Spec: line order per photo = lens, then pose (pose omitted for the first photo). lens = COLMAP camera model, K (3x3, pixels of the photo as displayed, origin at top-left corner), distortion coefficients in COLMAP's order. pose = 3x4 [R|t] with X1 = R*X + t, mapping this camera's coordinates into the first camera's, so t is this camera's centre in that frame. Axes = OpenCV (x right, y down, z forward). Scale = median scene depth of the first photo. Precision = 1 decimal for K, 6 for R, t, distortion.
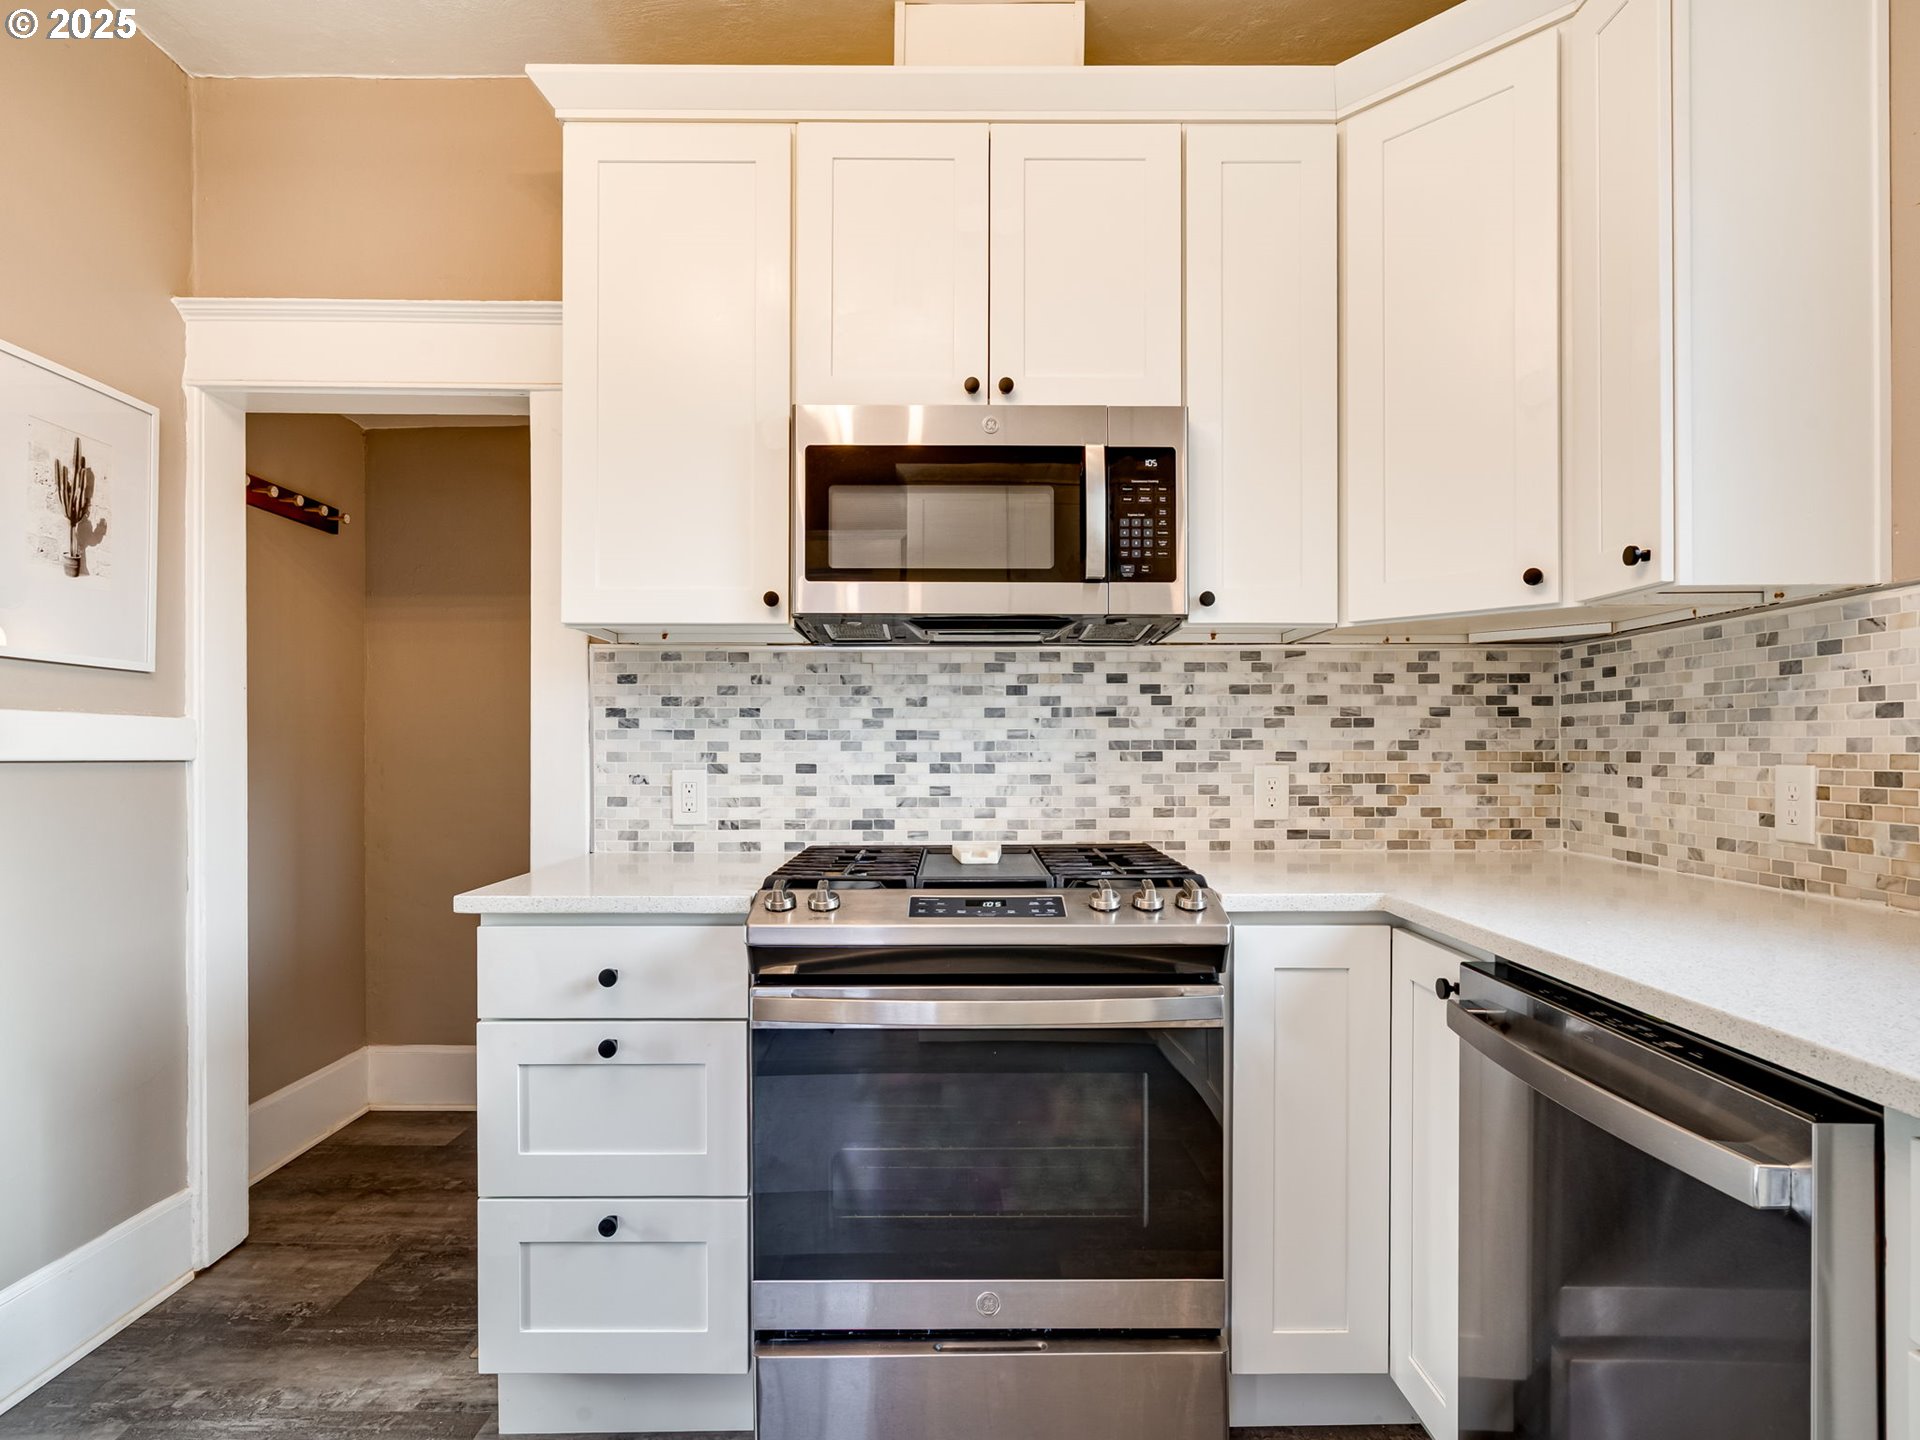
lens RADIAL K [[1047.8, 0, 958.7], [0, 1047.8, 748.6], [0, 0, 1]] dist [0.006326, 0.000635]
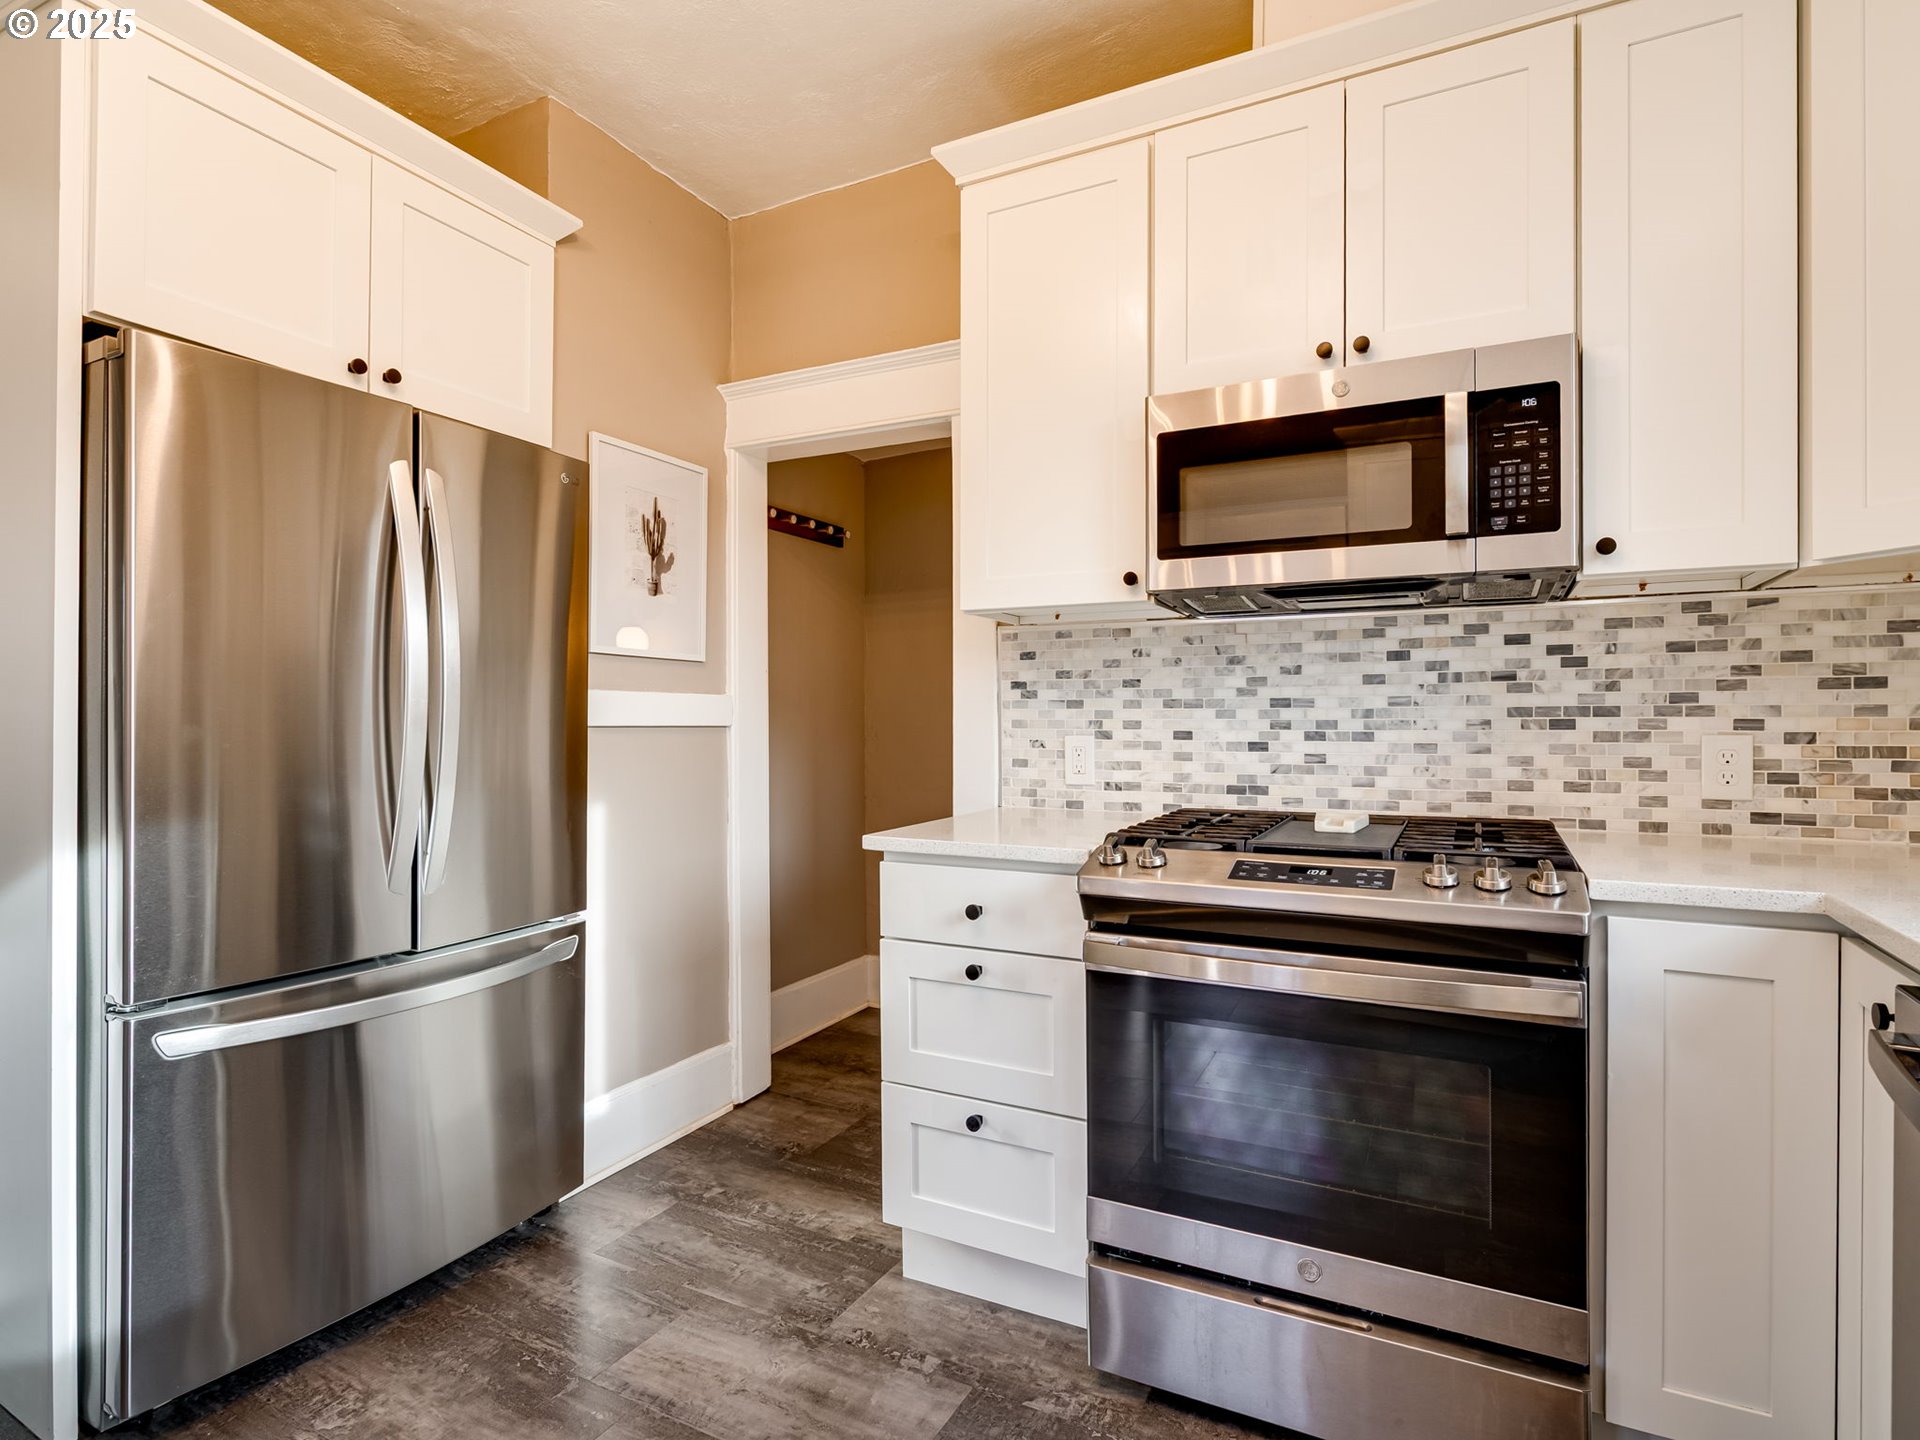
lens RADIAL K [[989.9, 0, 960.0], [0, 989.9, 720.0], [0, 0, 1]] dist [-0.003177, 0.010882]
pose [[0.889296, -0.000383, -0.457331, 0.113807], [0.002113, 0.999992, 0.003271, -0.000194], [0.457327, -0.003876, 0.889290, 0.005726]]
